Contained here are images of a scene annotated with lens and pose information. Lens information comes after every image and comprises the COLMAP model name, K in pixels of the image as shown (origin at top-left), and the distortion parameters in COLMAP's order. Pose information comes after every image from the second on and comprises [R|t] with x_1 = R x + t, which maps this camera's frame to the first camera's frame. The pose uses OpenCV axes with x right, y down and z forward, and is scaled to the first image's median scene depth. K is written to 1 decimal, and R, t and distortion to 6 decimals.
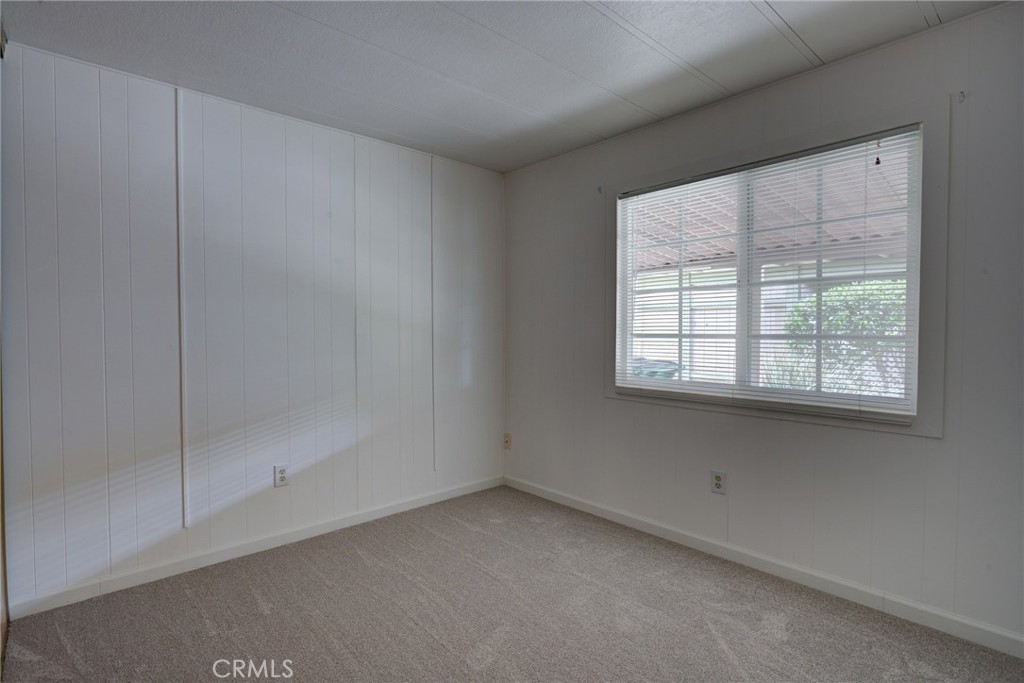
lens RADIAL K [[502.9, 0, 511.8], [0, 502.9, 339.1], [0, 0, 1]] dist [-0.018301, 0.006711]
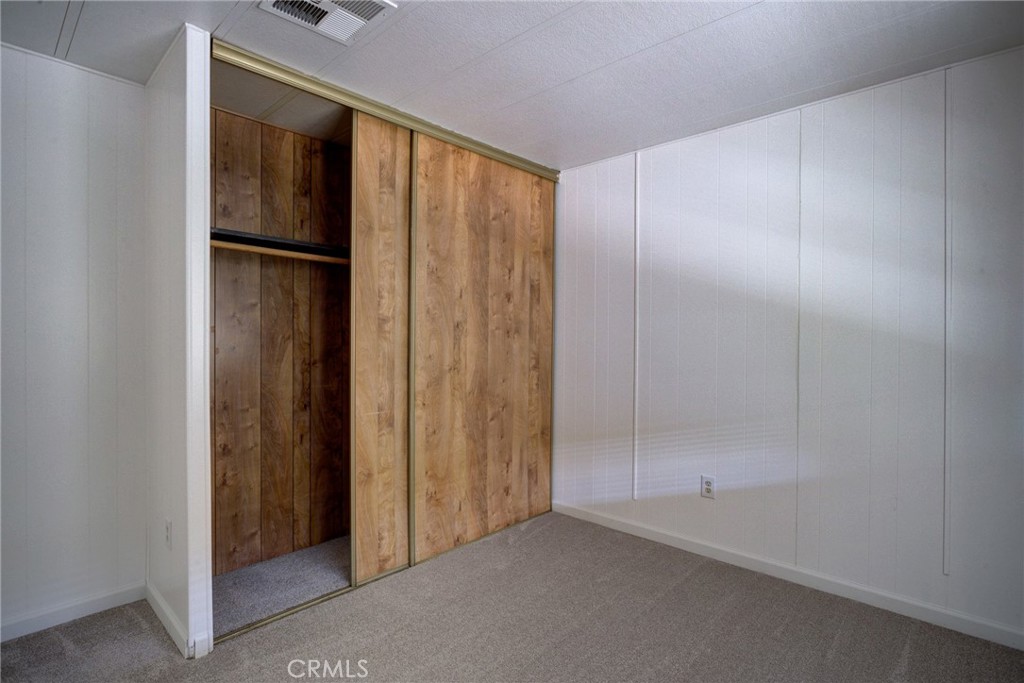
lens RADIAL K [[502.9, 0, 512.5], [0, 502.9, 340.3], [0, 0, 1]] dist [-0.018301, 0.006711]
pose [[0.090063, 0.004578, -0.995926, 0.504060], [-0.030910, 0.999521, 0.001799, -0.012646], [0.995456, 0.030622, 0.090162, 0.505127]]
